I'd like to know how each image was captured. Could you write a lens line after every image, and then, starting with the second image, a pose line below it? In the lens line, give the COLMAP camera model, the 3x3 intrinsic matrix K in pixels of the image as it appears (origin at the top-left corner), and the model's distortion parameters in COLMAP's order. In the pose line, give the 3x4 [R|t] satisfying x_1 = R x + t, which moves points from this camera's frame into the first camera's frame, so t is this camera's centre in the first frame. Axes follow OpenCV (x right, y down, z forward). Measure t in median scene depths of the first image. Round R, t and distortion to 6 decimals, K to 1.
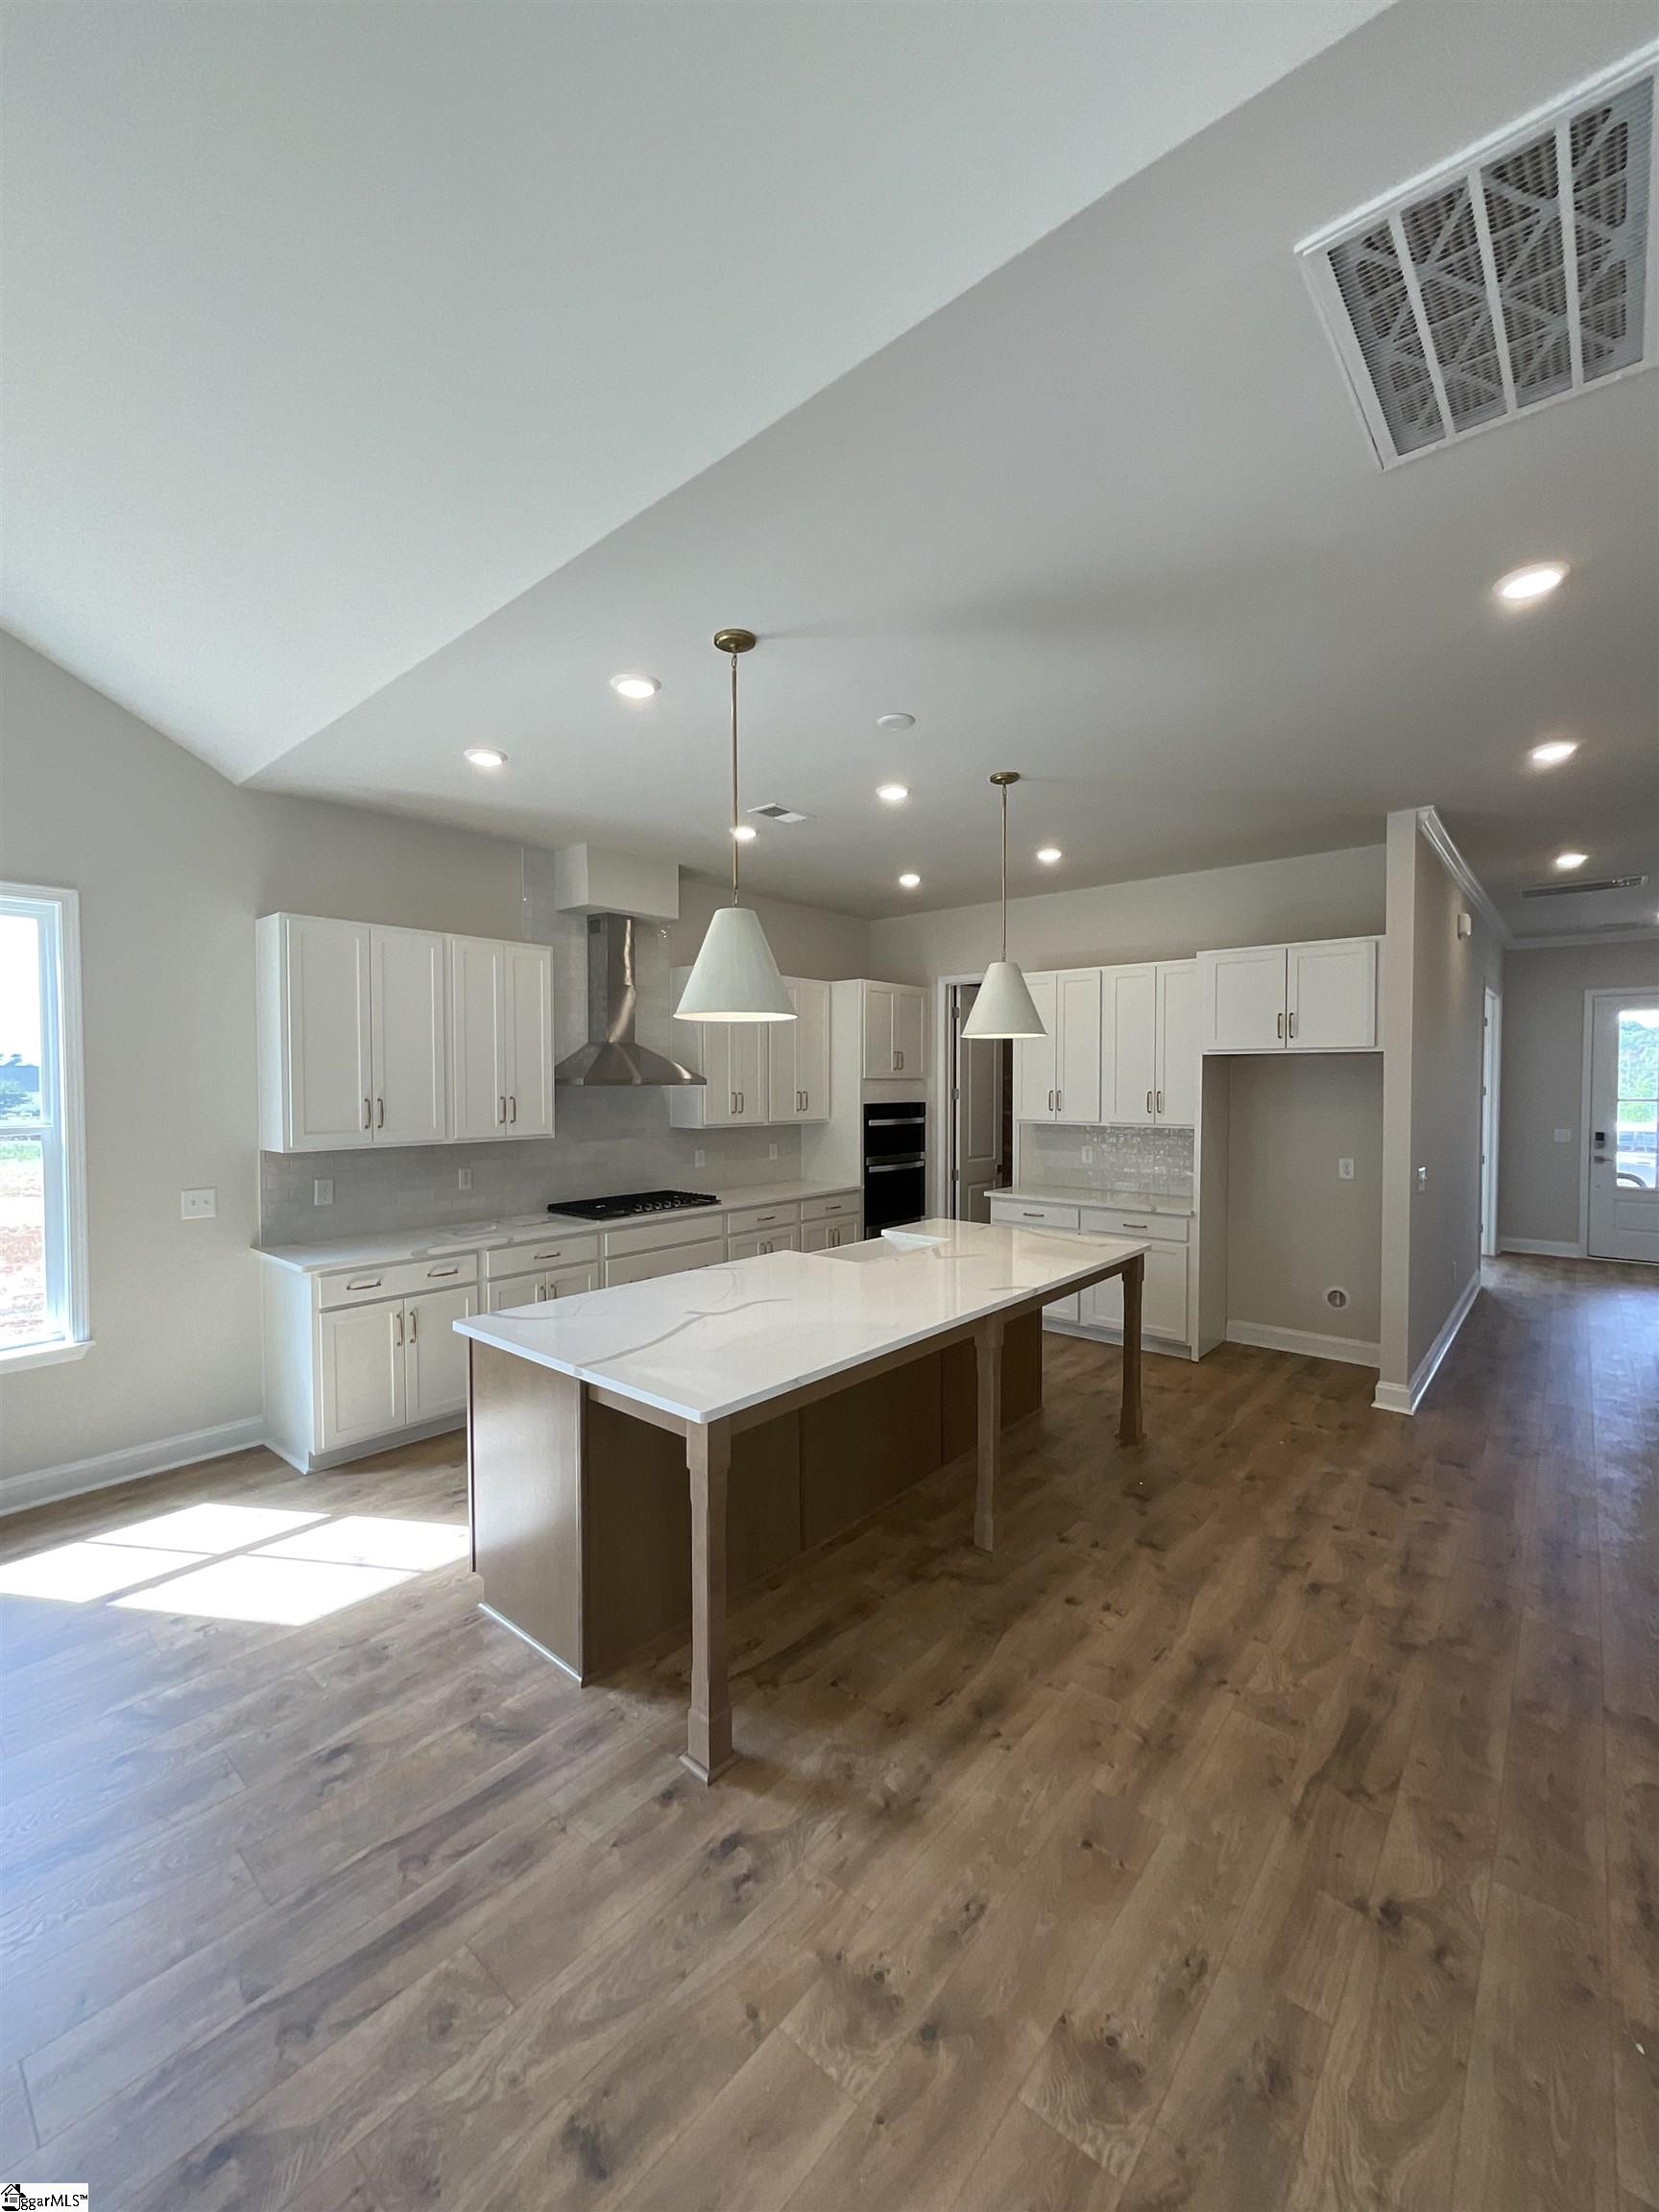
lens RADIAL K [[888.7, 0, 819.9], [0, 888.7, 1101.0], [0, 0, 1]] dist [0.001579, -0.001199]
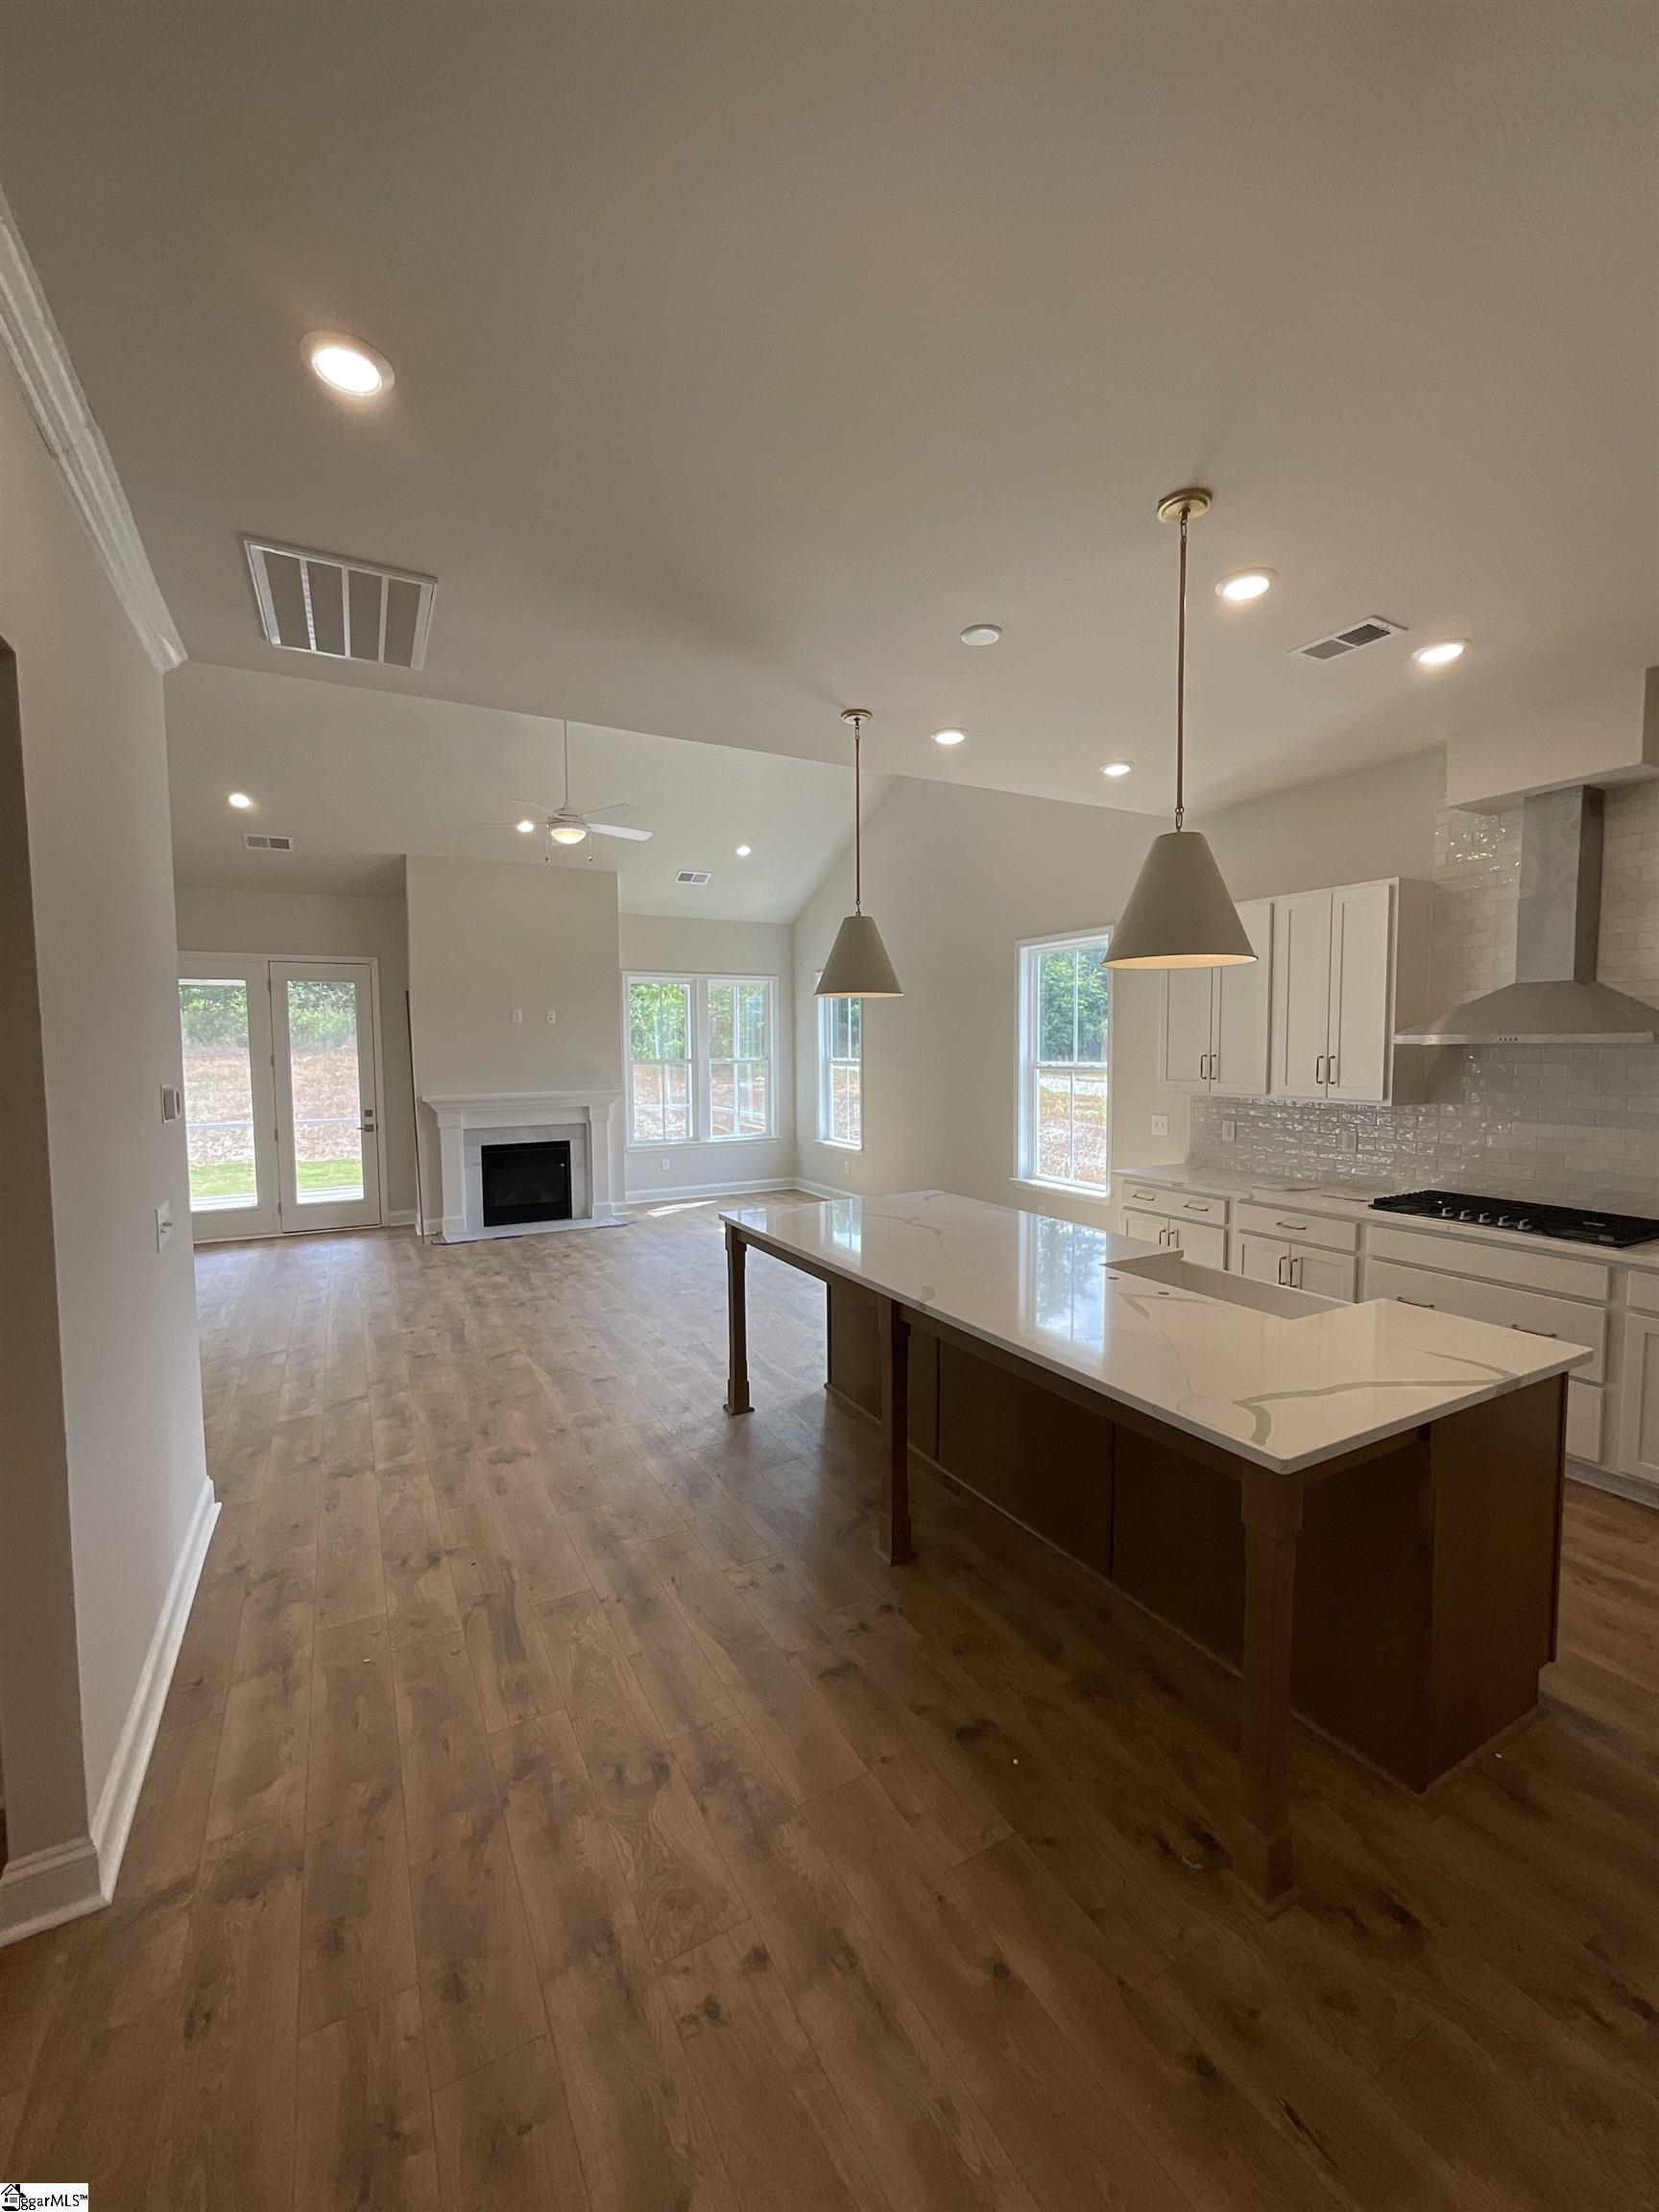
lens RADIAL K [[888.7, 0, 827.0], [0, 888.7, 1099.3], [0, 0, 1]] dist [0.001579, -0.001199]
pose [[-0.351361, 0.064264, -0.934032, 1.186753], [-0.013122, 0.997205, 0.073547, -0.035138], [0.936148, 0.038098, -0.349536, 1.413308]]
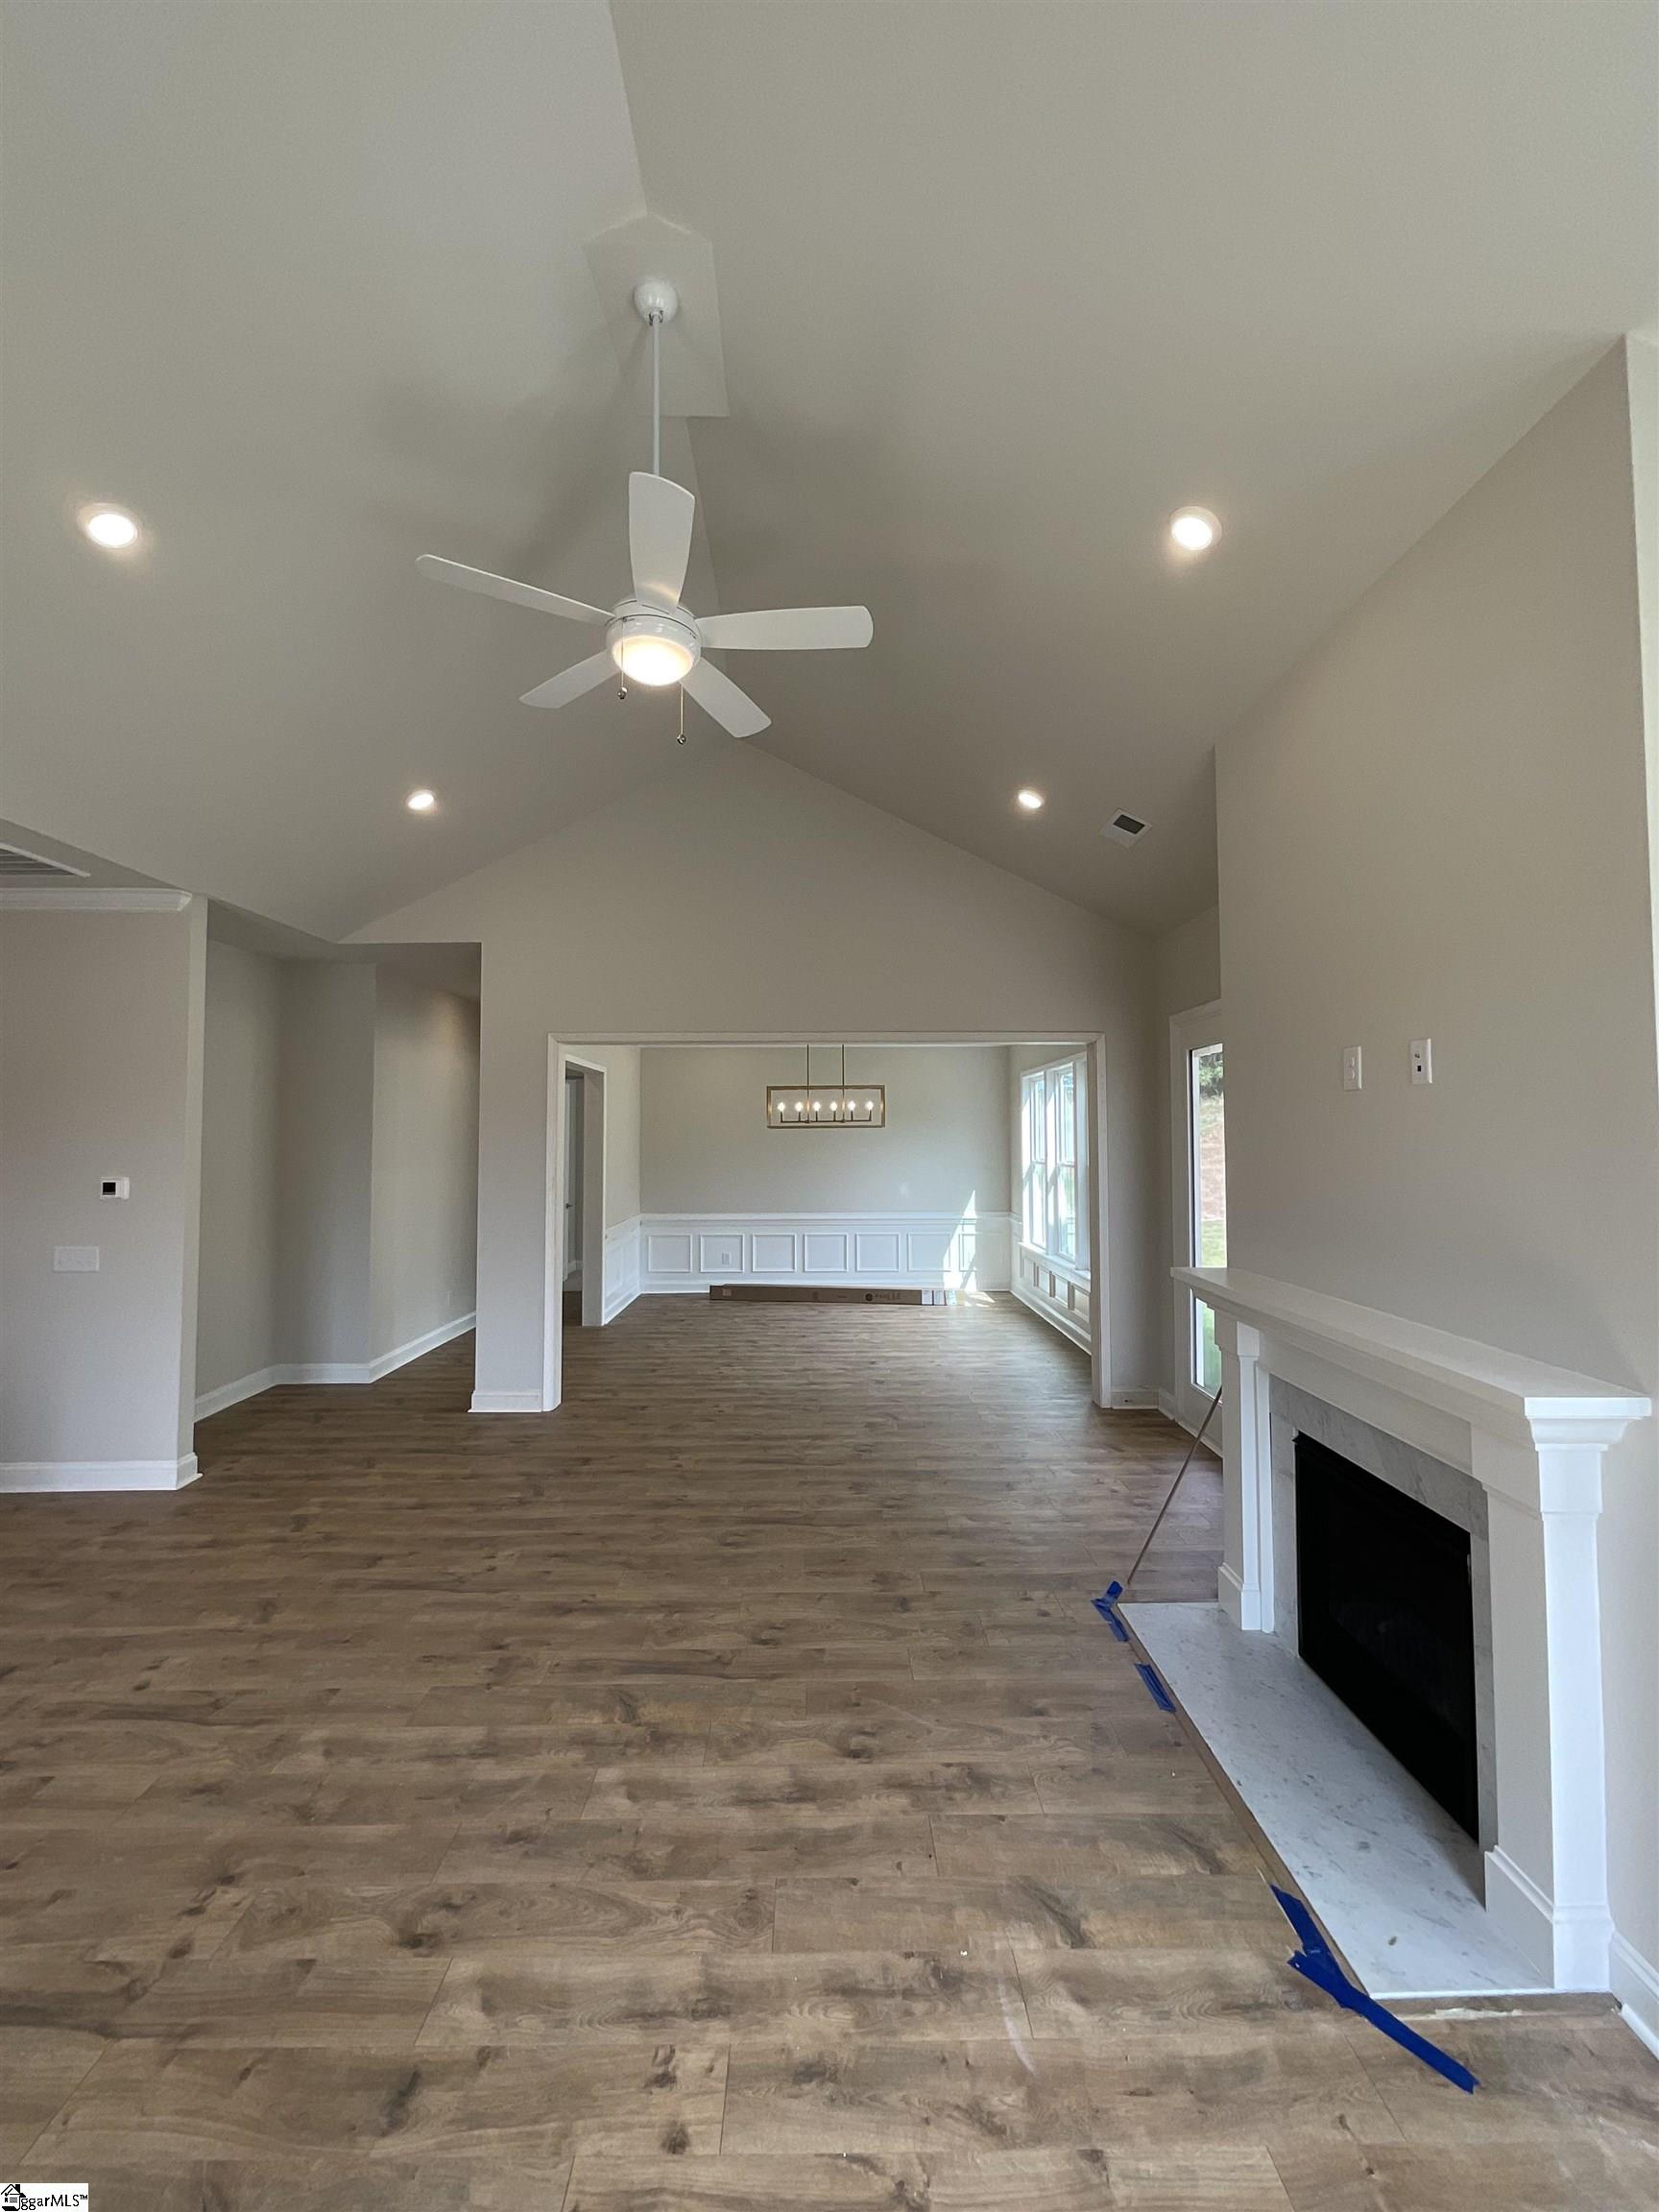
lens RADIAL K [[888.7, 0, 840.1], [0, 888.7, 1099.2], [0, 0, 1]] dist [0.001579, -0.001199]
pose [[-0.667380, 0.037883, 0.743753, -1.585606], [0.023458, 0.999279, -0.029849, -0.031861], [-0.744347, -0.002473, -0.667788, 0.463543]]
